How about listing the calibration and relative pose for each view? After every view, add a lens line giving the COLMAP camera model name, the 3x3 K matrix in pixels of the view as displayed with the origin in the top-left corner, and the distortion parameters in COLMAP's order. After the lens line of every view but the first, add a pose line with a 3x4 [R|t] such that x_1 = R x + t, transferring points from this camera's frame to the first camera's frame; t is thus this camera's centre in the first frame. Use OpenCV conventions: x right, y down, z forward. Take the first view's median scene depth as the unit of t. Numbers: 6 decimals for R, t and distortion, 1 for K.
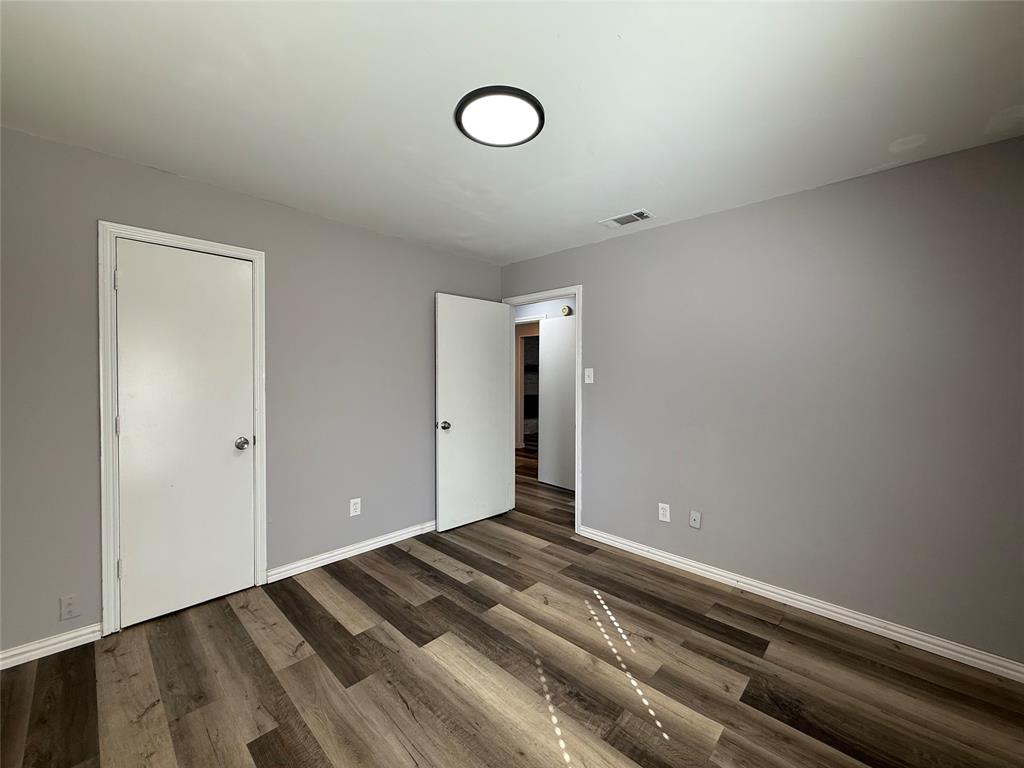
lens RADIAL K [[405.7, 0, 512.0], [0, 405.7, 383.1], [0, 0, 1]] dist [0.000540, -0.000172]
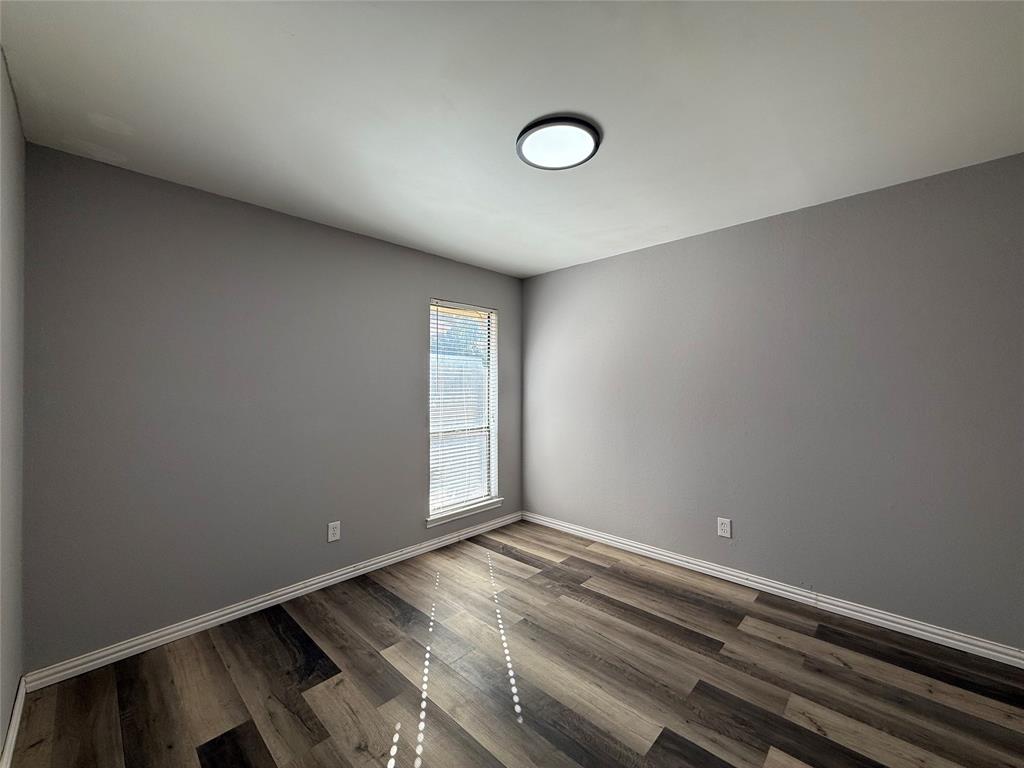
lens RADIAL K [[405.7, 0, 512.1], [0, 405.7, 386.3], [0, 0, 1]] dist [0.000540, -0.000172]
pose [[-0.999986, -0.004508, 0.002743, 0.082198], [-0.004493, 0.999976, 0.005311, -0.020518], [-0.002766, 0.005298, -0.999982, 2.013182]]
